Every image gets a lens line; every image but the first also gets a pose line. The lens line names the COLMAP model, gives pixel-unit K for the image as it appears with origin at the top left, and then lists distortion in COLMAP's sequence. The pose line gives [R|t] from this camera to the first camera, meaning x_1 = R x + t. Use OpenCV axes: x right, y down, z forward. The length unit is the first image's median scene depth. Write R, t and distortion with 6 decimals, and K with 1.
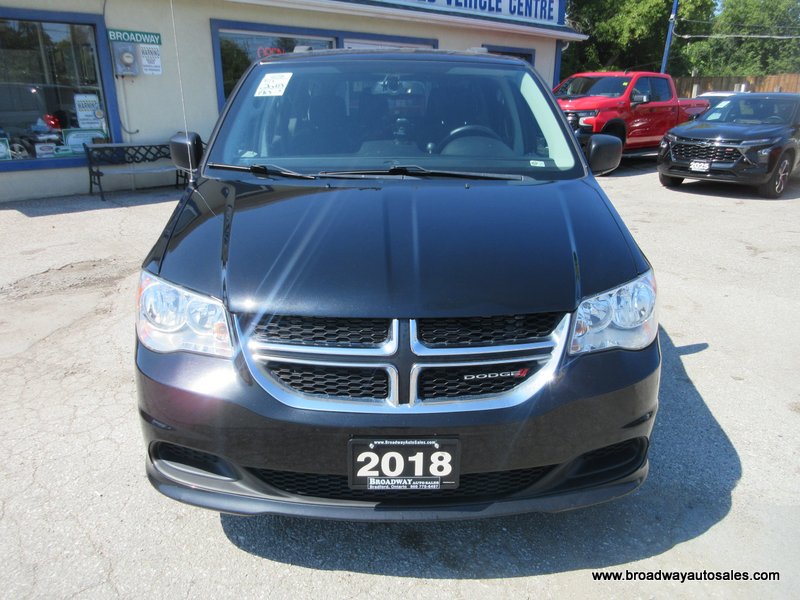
lens RADIAL K [[601.7, 0, 400.8], [0, 601.7, 296.0], [0, 0, 1]] dist [0.009537, -0.003664]
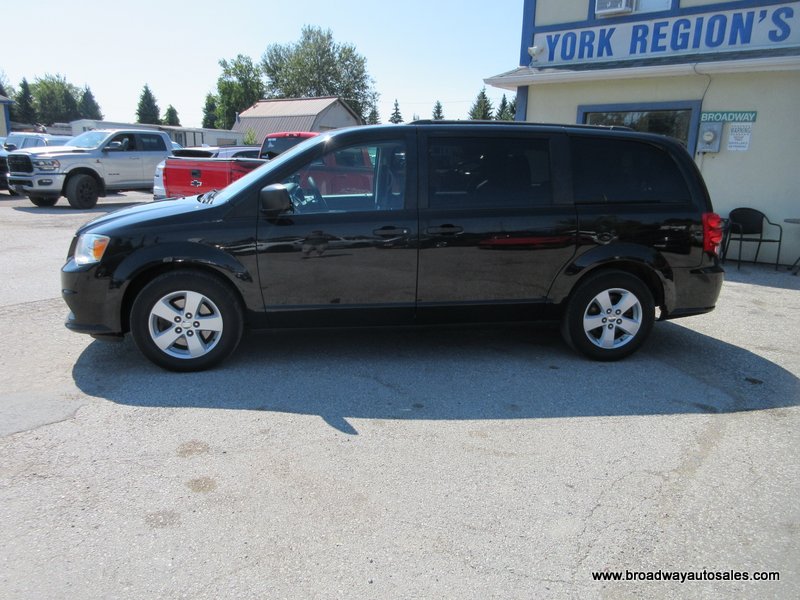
lens RADIAL K [[601.7, 0, 400.8], [0, 601.7, 296.0], [0, 0, 1]] dist [0.009537, -0.003664]
pose [[0.138212, 0.214997, -0.966785, 1.998648], [-0.337758, 0.927867, 0.158057, -0.402445], [0.931030, 0.304694, 0.200860, 1.257882]]
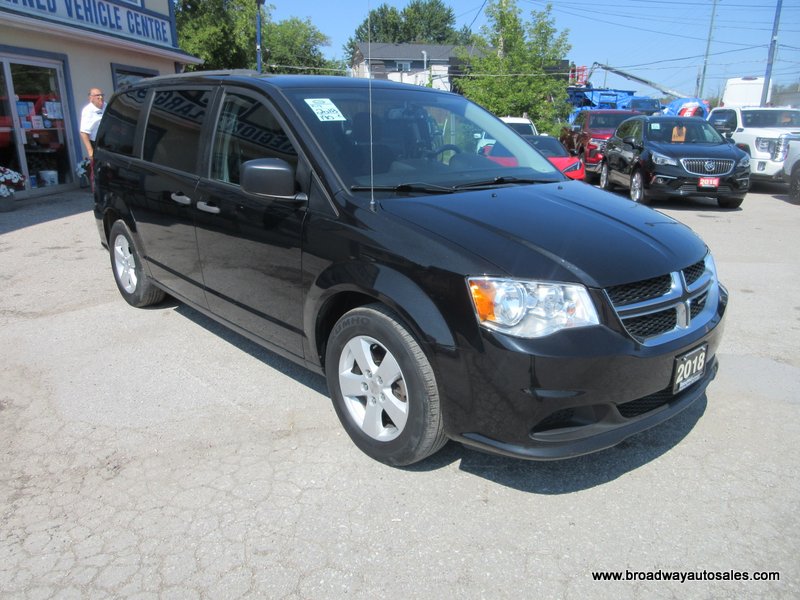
lens RADIAL K [[600.0, 0, 400.0], [0, 600.0, 300.0], [0, 0, 1]] dist [0.008407, -0.001177]
pose [[0.761671, -0.185343, 0.620891, -0.970453], [0.201253, 0.978496, 0.045207, -0.064327], [-0.615918, 0.090524, 0.782592, 0.179169]]
